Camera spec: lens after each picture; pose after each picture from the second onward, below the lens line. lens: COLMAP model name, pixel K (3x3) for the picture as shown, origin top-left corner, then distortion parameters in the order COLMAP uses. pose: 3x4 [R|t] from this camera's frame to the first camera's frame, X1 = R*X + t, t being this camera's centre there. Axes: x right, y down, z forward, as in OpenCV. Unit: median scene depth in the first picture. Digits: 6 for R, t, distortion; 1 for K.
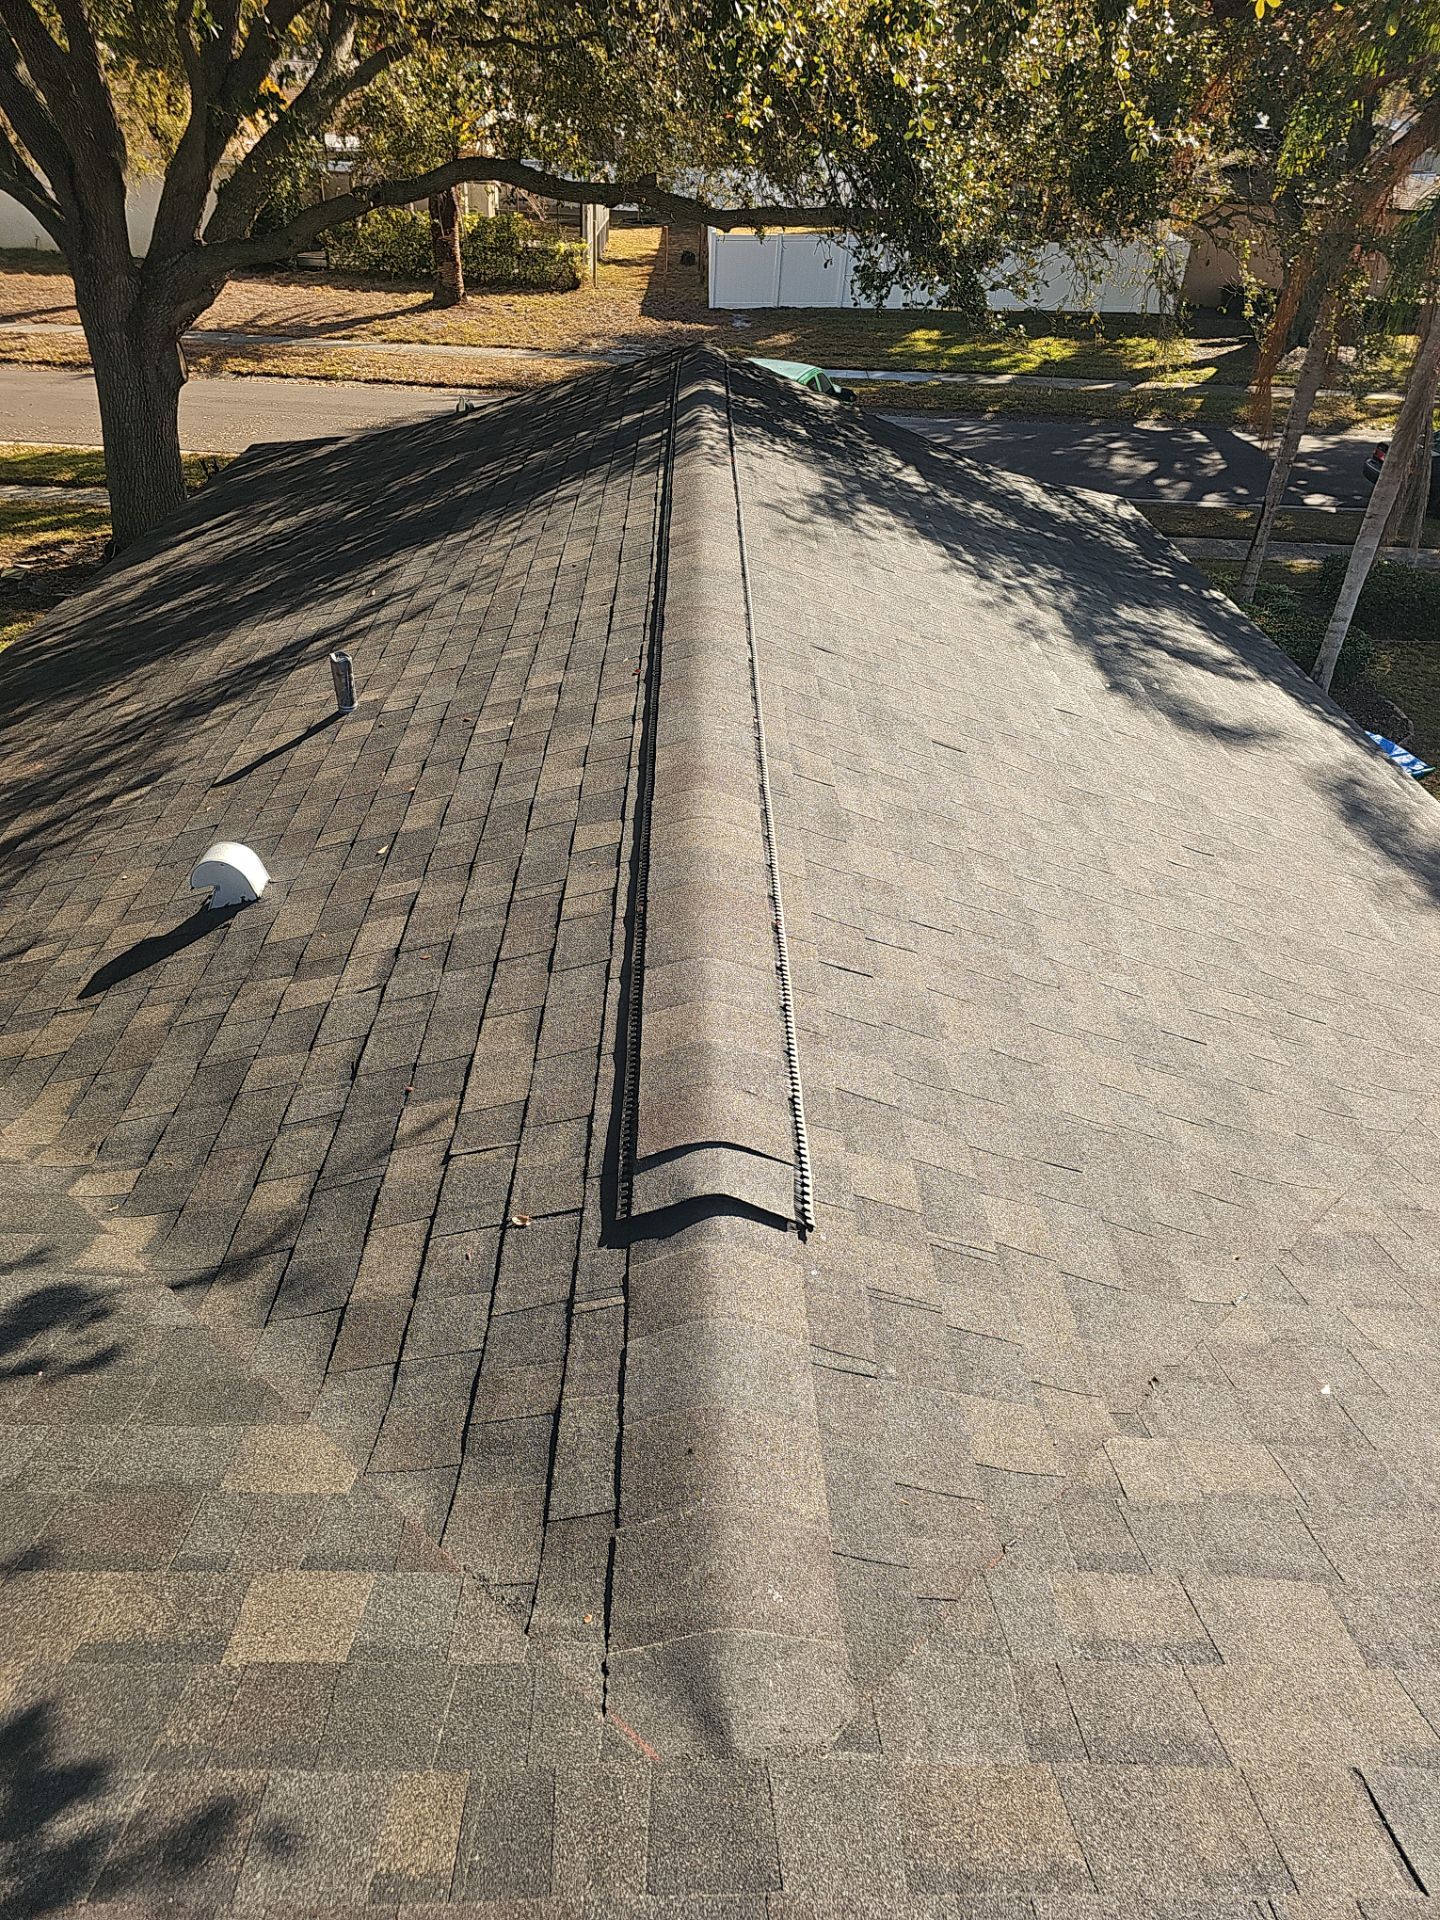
lens RADIAL K [[1309.6, 0, 717.5], [0, 1309.6, 946.3], [0, 0, 1]] dist [0.048460, -0.034808]
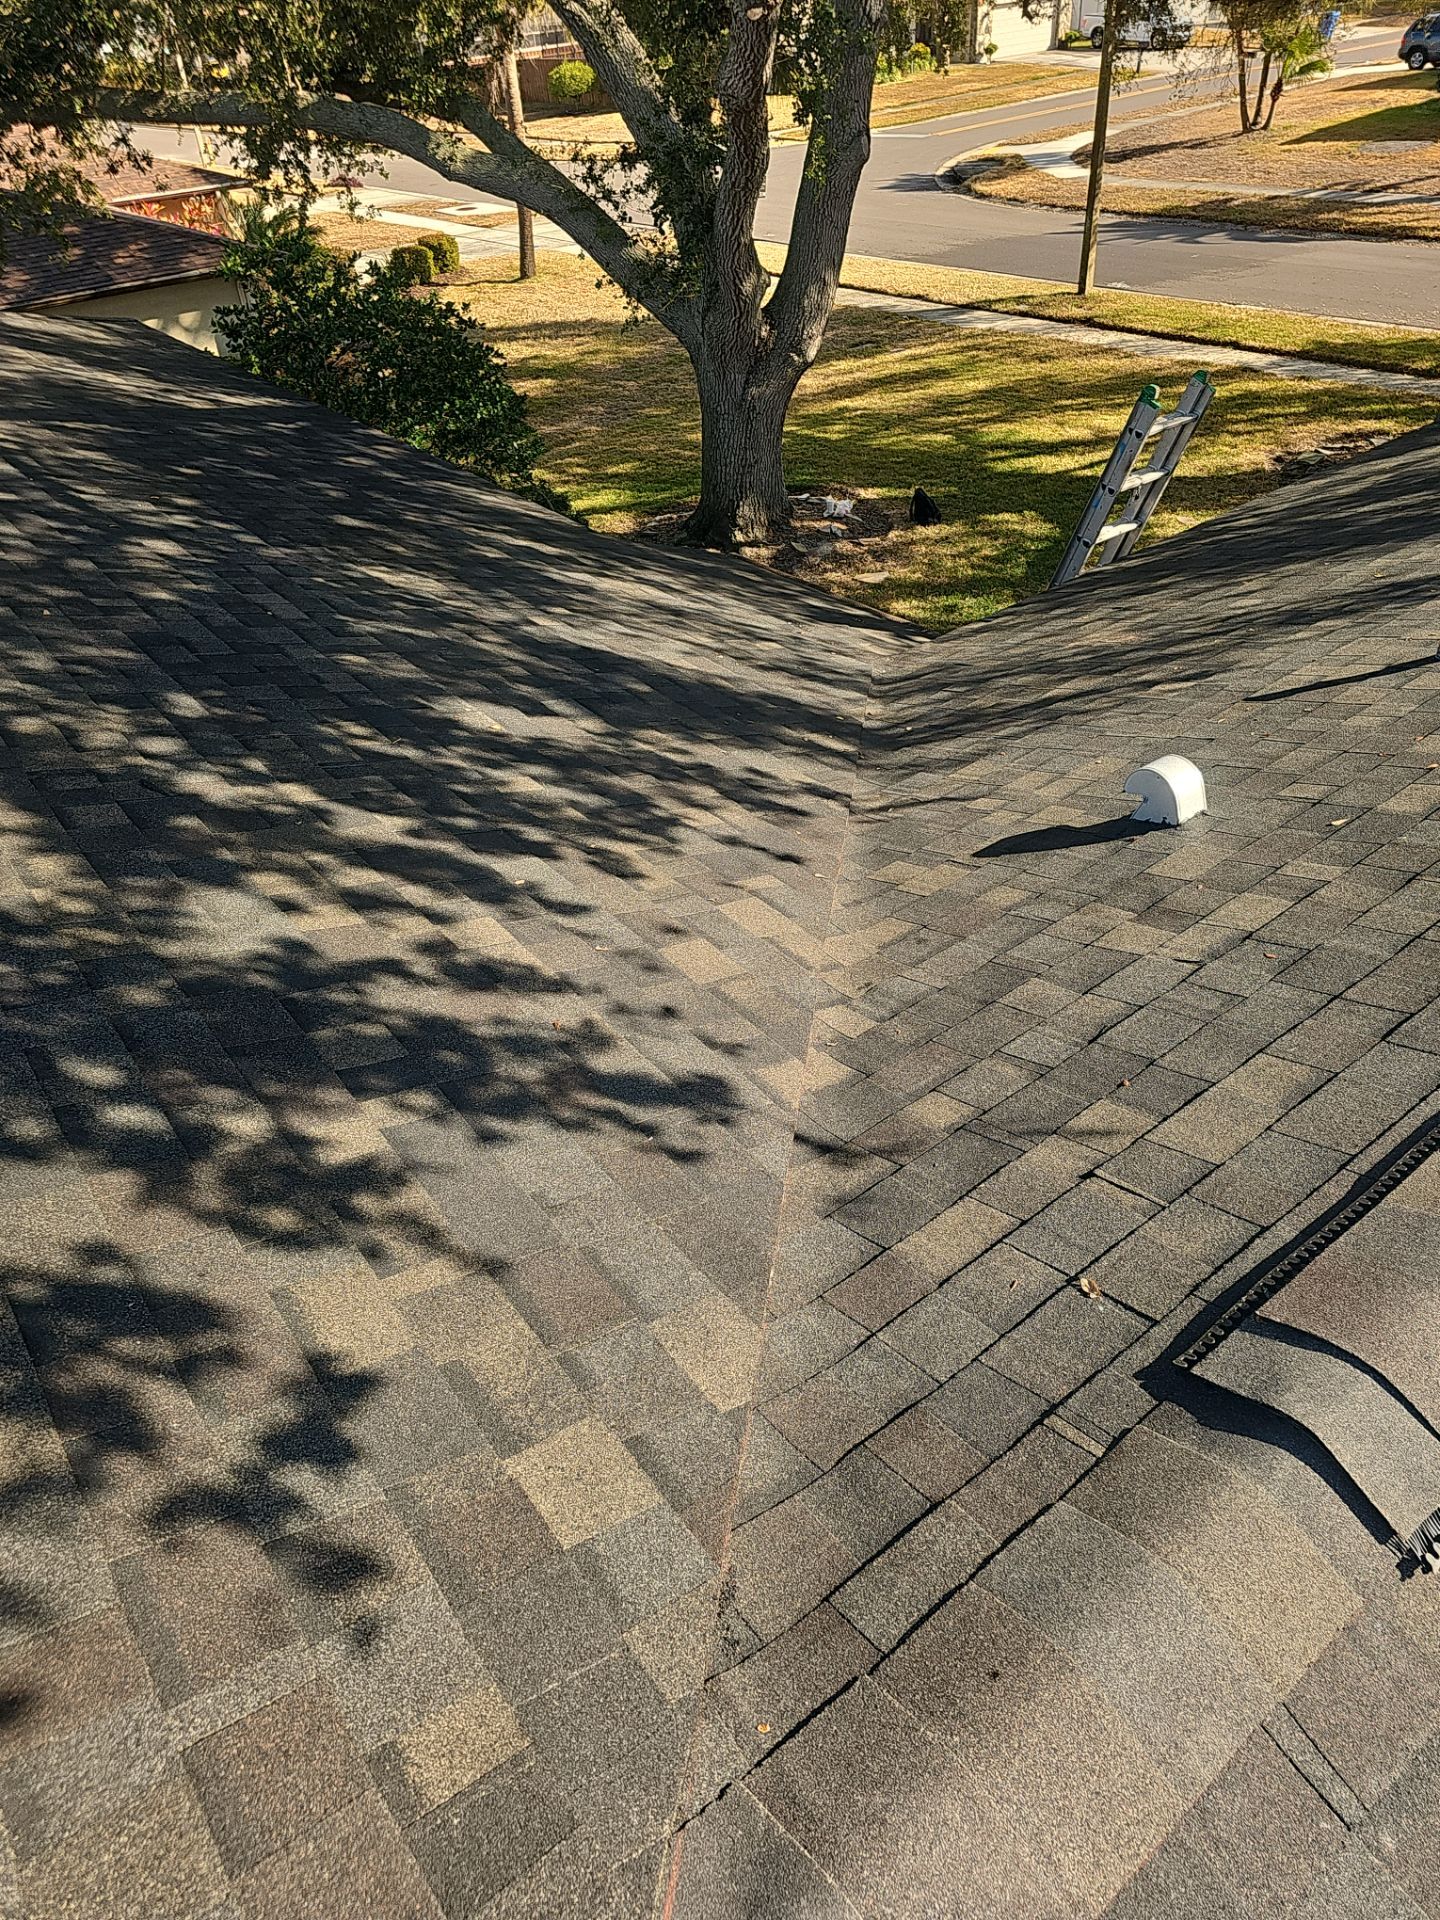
lens RADIAL K [[1275.5, 0, 703.4], [0, 1275.5, 942.8], [0, 0, 1]] dist [0.059656, -0.048344]
pose [[0.579433, 0.408196, -0.705431, 0.171803], [-0.353258, 0.905795, 0.233975, -0.078420], [0.734483, 0.113626, 0.669047, 0.253397]]
